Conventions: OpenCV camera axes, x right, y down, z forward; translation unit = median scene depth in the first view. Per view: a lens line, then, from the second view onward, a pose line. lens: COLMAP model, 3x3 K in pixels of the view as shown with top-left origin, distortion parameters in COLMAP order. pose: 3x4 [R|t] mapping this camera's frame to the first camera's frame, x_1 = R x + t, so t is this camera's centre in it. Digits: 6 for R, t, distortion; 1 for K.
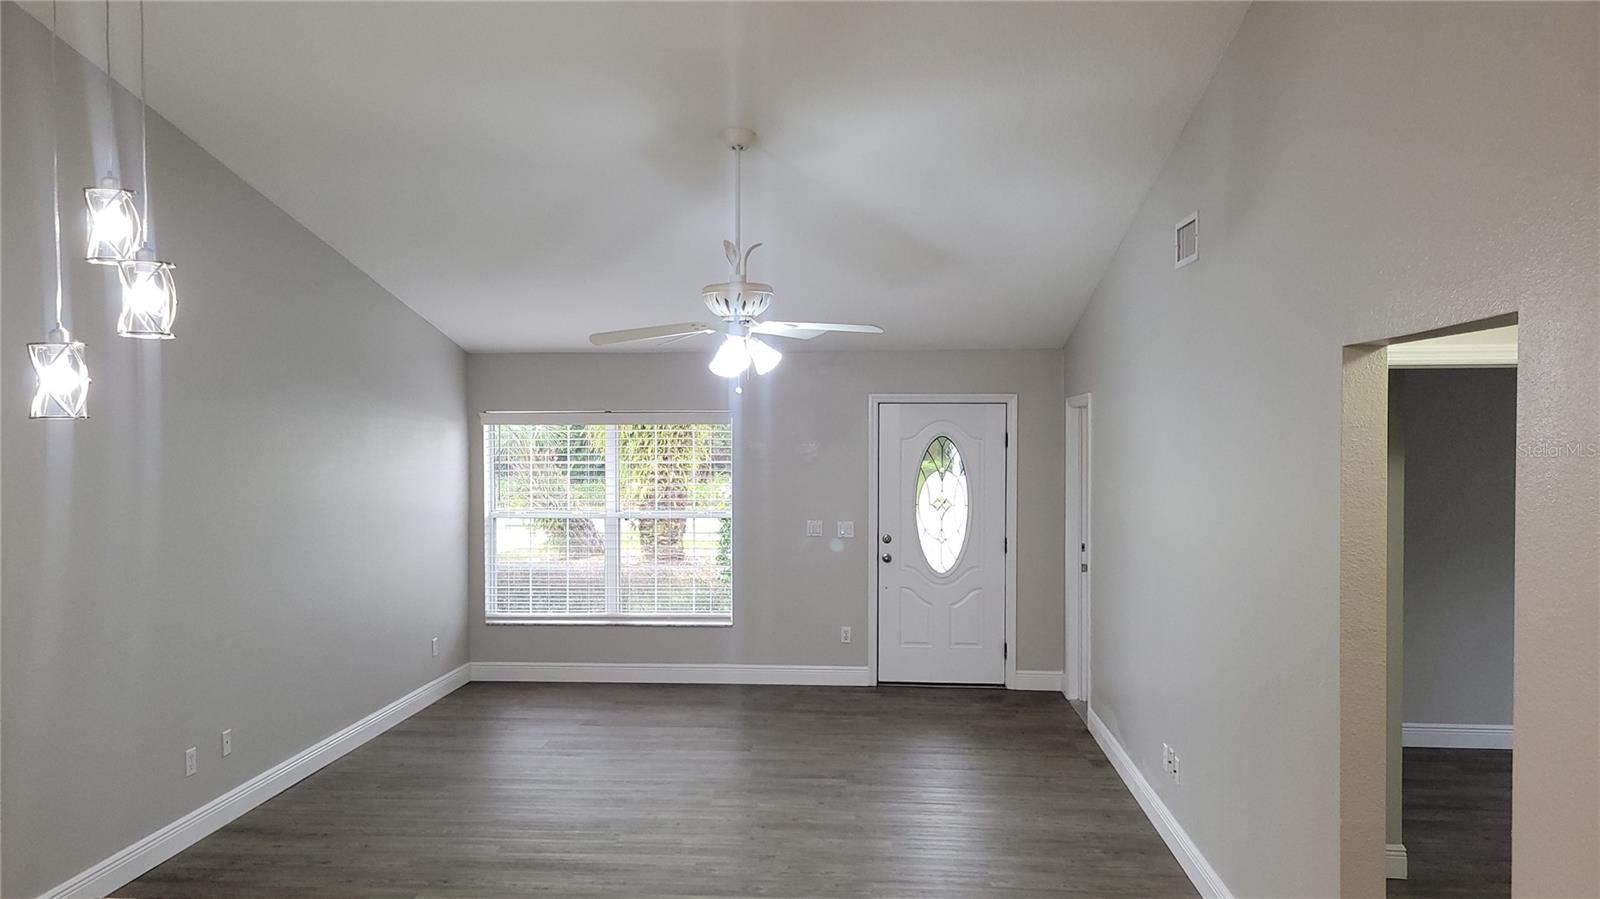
lens RADIAL K [[1199.1, 0, 797.6], [0, 1199.1, 460.7], [0, 0, 1]] dist [0.054375, -0.049175]
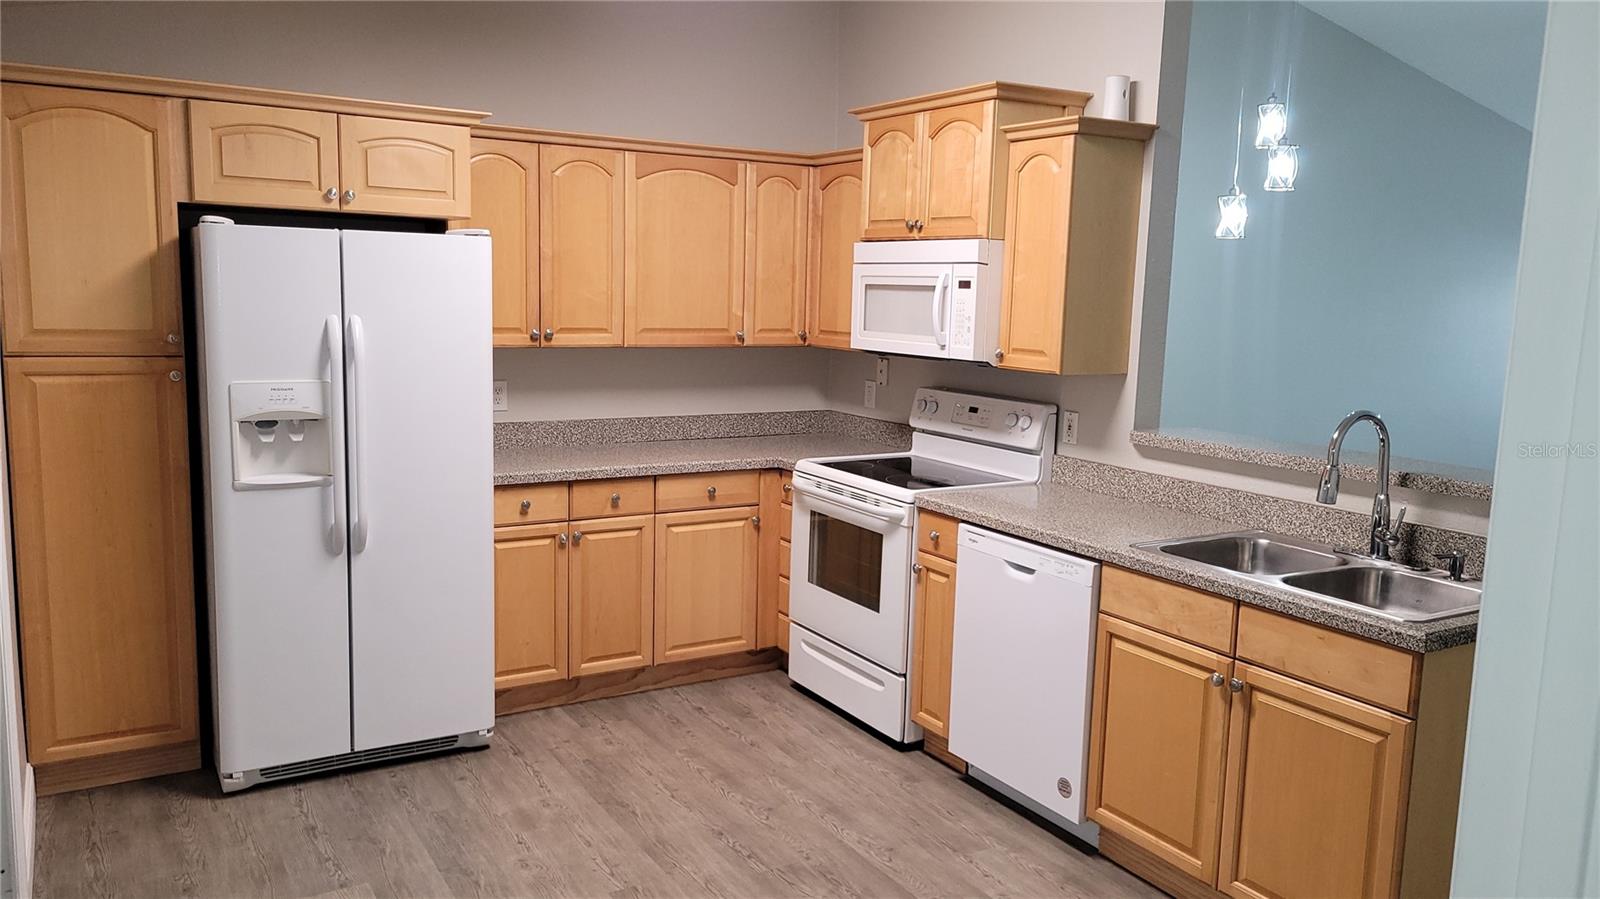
lens RADIAL K [[1189.2, 0, 768.5], [0, 1189.2, 446.8], [0, 0, 1]] dist [0.044047, 0.001139]
pose [[0.562450, 0.130799, -0.816420, 0.293270], [-0.048909, 0.990942, 0.125065, 0.048418], [0.825384, -0.030412, 0.563753, -0.340130]]
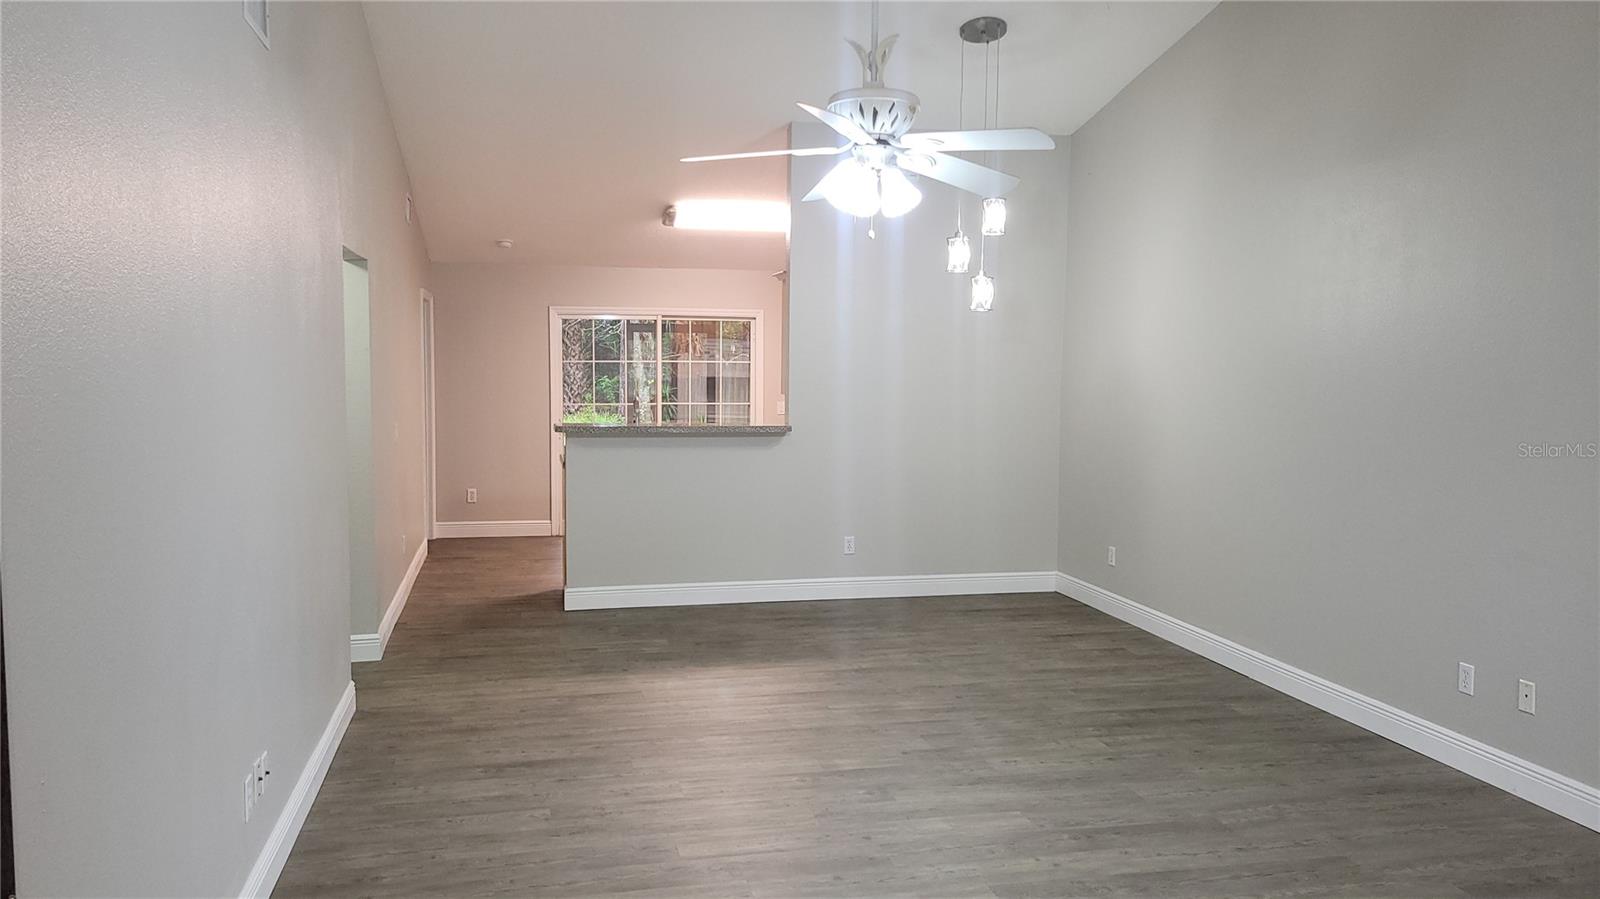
lens RADIAL K [[1199.1, 0, 797.6], [0, 1199.1, 460.7], [0, 0, 1]] dist [0.054375, -0.049175]
pose [[-0.955085, 0.018696, -0.295741, 0.225686], [-0.014441, 0.993885, 0.109469, 0.002446], [0.295979, 0.108824, -0.948975, 1.725968]]
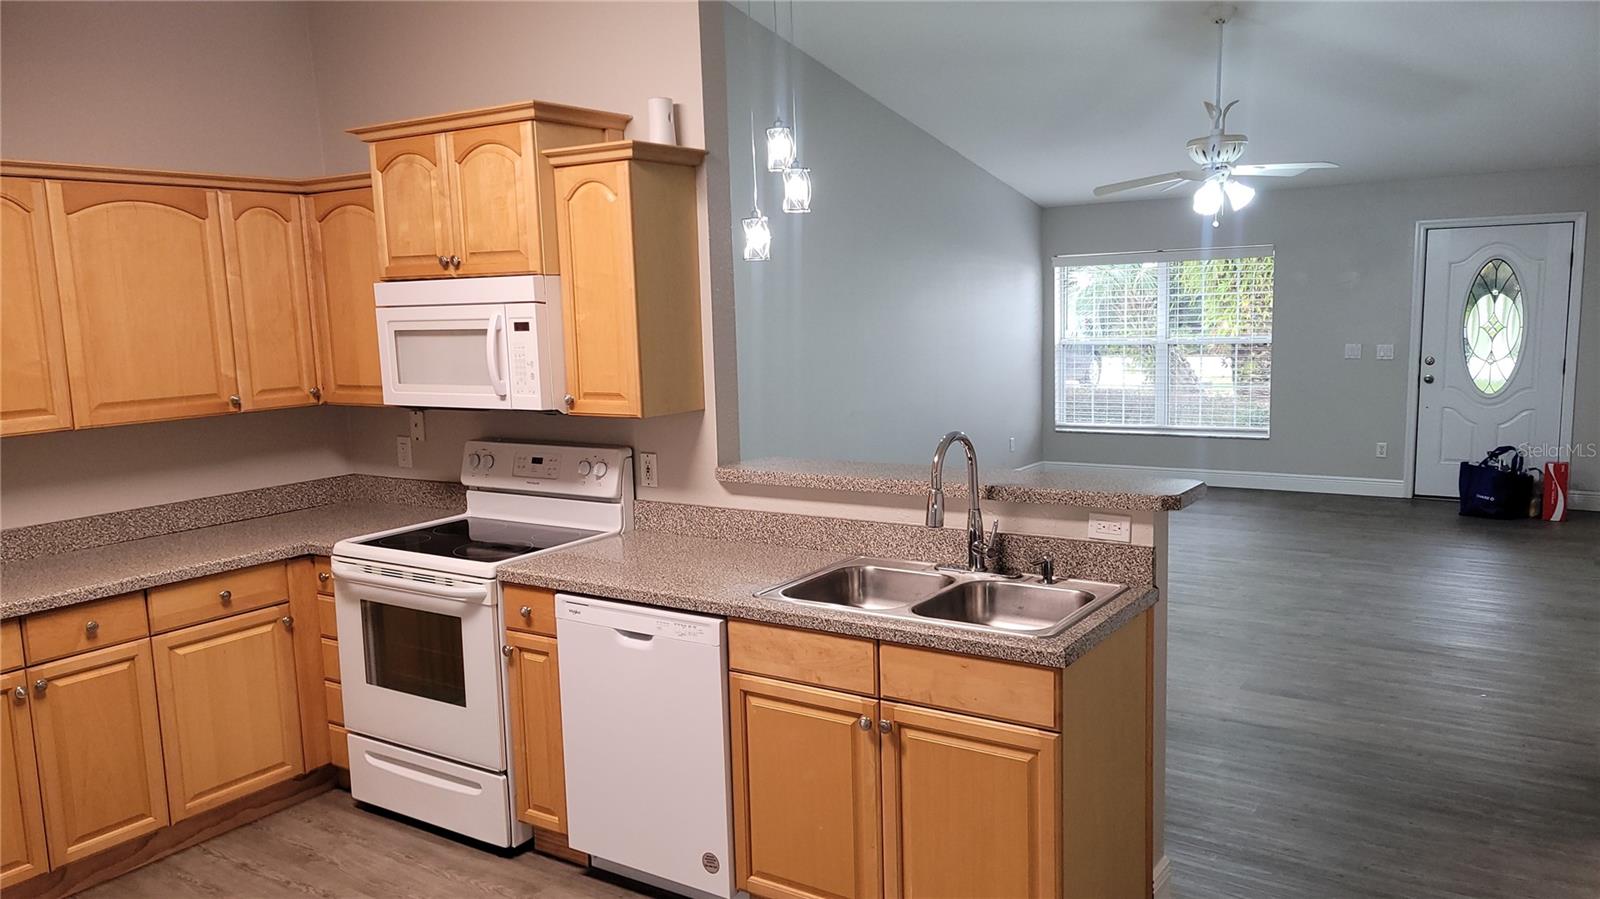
lens RADIAL K [[1199.1, 0, 797.6], [0, 1199.1, 460.7], [0, 0, 1]] dist [0.054375, -0.049175]
pose [[0.867985, 0.041259, -0.494873, 0.205673], [0.017990, 0.993276, 0.114366, 0.034630], [0.496264, -0.108171, 0.861407, -0.326634]]
